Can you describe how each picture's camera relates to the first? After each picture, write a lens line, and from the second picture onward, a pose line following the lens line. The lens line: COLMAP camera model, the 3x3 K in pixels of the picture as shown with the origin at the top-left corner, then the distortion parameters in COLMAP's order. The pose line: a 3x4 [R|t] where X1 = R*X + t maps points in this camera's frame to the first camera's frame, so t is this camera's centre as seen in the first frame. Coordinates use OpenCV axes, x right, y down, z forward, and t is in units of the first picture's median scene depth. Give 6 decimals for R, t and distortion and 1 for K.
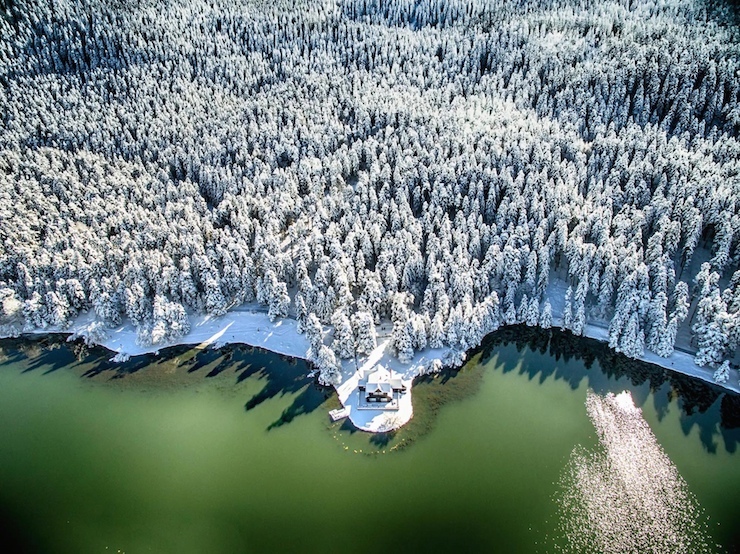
lens RADIAL K [[428.1, 0, 370.0], [0, 428.1, 277.0], [0, 0, 1]] dist [0.067853, -0.000170]
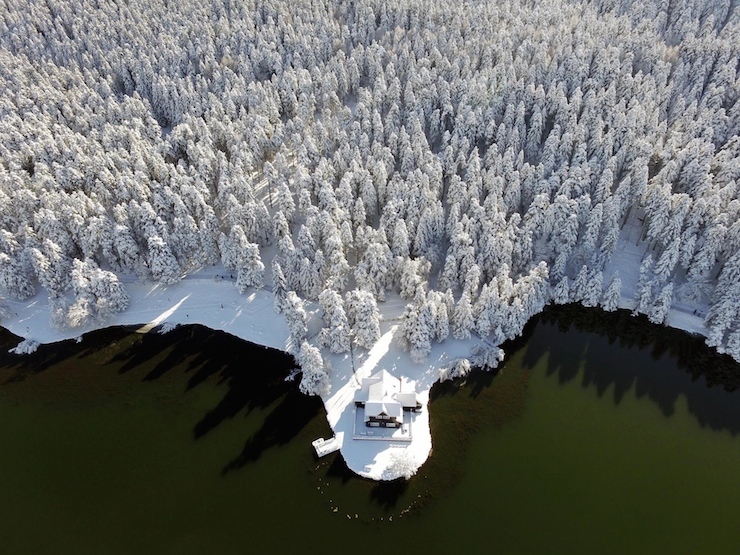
lens RADIAL K [[428.1, 0, 370.0], [0, 428.1, 277.5], [0, 0, 1]] dist [0.067853, -0.000170]
pose [[0.999890, 0.014594, 0.002757, -0.005003], [-0.014845, 0.987643, 0.156017, -0.042499], [-0.000446, -0.156040, 0.987751, 0.238259]]
